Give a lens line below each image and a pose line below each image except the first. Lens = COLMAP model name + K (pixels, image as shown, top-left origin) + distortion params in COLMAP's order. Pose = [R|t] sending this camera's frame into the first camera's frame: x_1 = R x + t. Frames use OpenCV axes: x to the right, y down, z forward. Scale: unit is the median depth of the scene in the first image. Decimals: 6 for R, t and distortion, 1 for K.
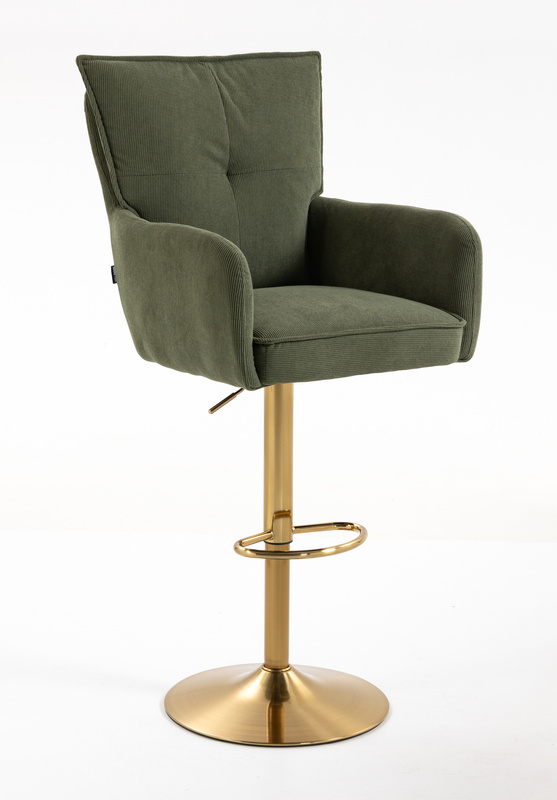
lens RADIAL K [[1946.6, 0, 279.4], [0, 1946.6, 399.0], [0, 0, 1]] dist [-0.268920, 0.000000]
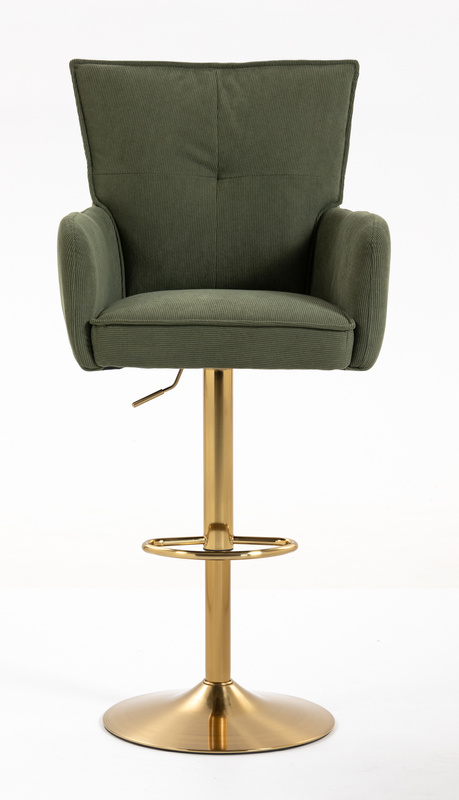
lens RADIAL K [[2161.1, 0, 228.9], [0, 2161.1, 400.5], [0, 0, 1]] dist [-0.388623, 0.000000]
pose [[0.837832, 0.064249, -0.542135, 0.606442], [-0.108945, 0.992753, -0.050714, 0.054948], [0.534948, 0.101552, 0.838760, 0.089961]]
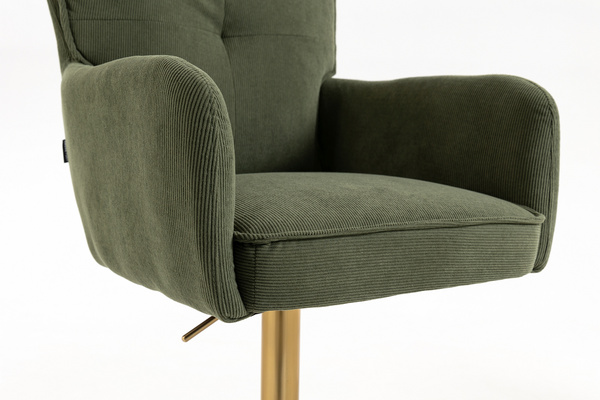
lens RADIAL K [[795.5, 0, 298.8], [0, 795.5, 201.7], [0, 0, 1]] dist [-0.065490, 0.000000]
pose [[0.999900, 0.011702, 0.007923, 0.003678], [-0.010941, 0.995876, -0.090061, -0.017745], [-0.008944, 0.089965, 0.995905, 0.699427]]
